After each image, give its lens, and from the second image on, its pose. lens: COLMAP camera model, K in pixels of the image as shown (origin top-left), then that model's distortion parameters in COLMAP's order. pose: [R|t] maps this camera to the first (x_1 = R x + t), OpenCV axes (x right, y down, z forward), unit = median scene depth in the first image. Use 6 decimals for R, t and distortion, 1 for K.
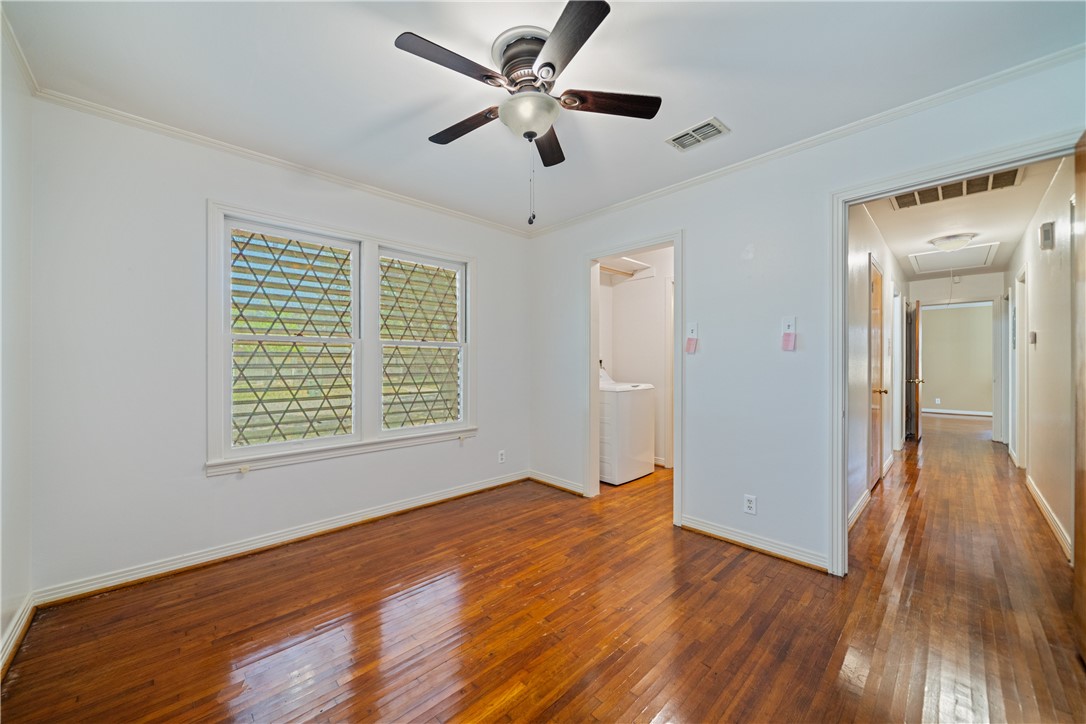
lens RADIAL K [[402.3, 0, 543.0], [0, 402.3, 362.0], [0, 0, 1]] dist [-0.011497, -0.000026]
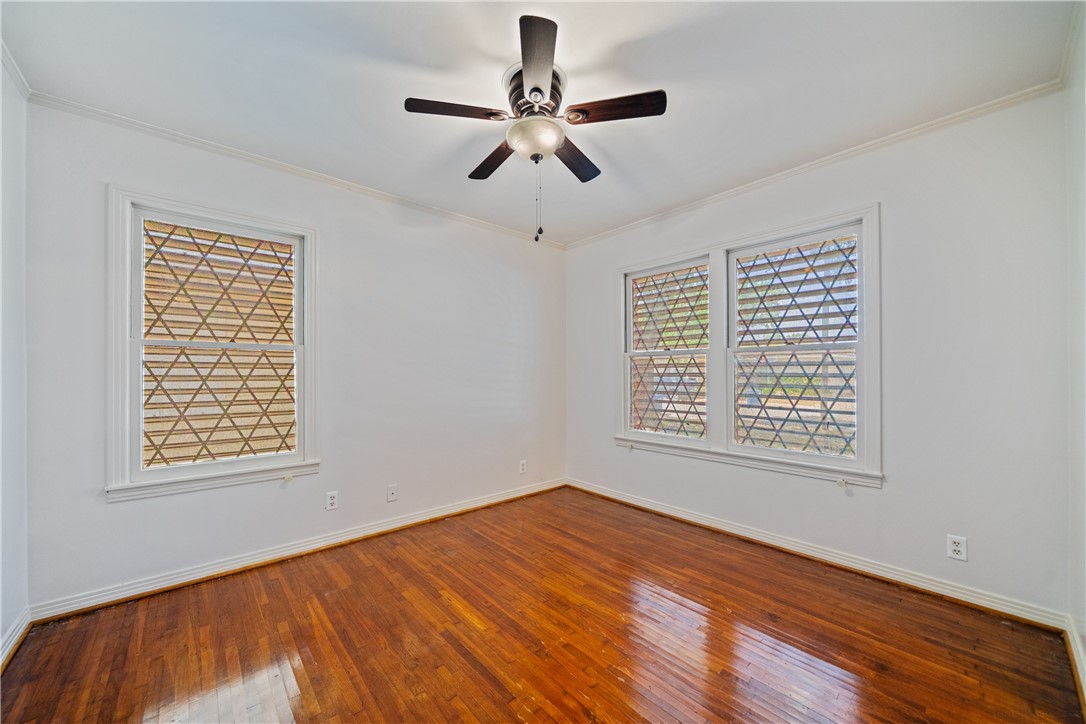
lens RADIAL K [[406.1, 0, 537.6], [0, 406.1, 377.8], [0, 0, 1]] dist [-0.002385, -0.000561]
pose [[-0.056939, 0.013695, -0.998284, 0.586419], [0.003545, 0.999902, 0.013515, 0.001650], [0.998371, -0.002769, -0.056982, 0.605747]]
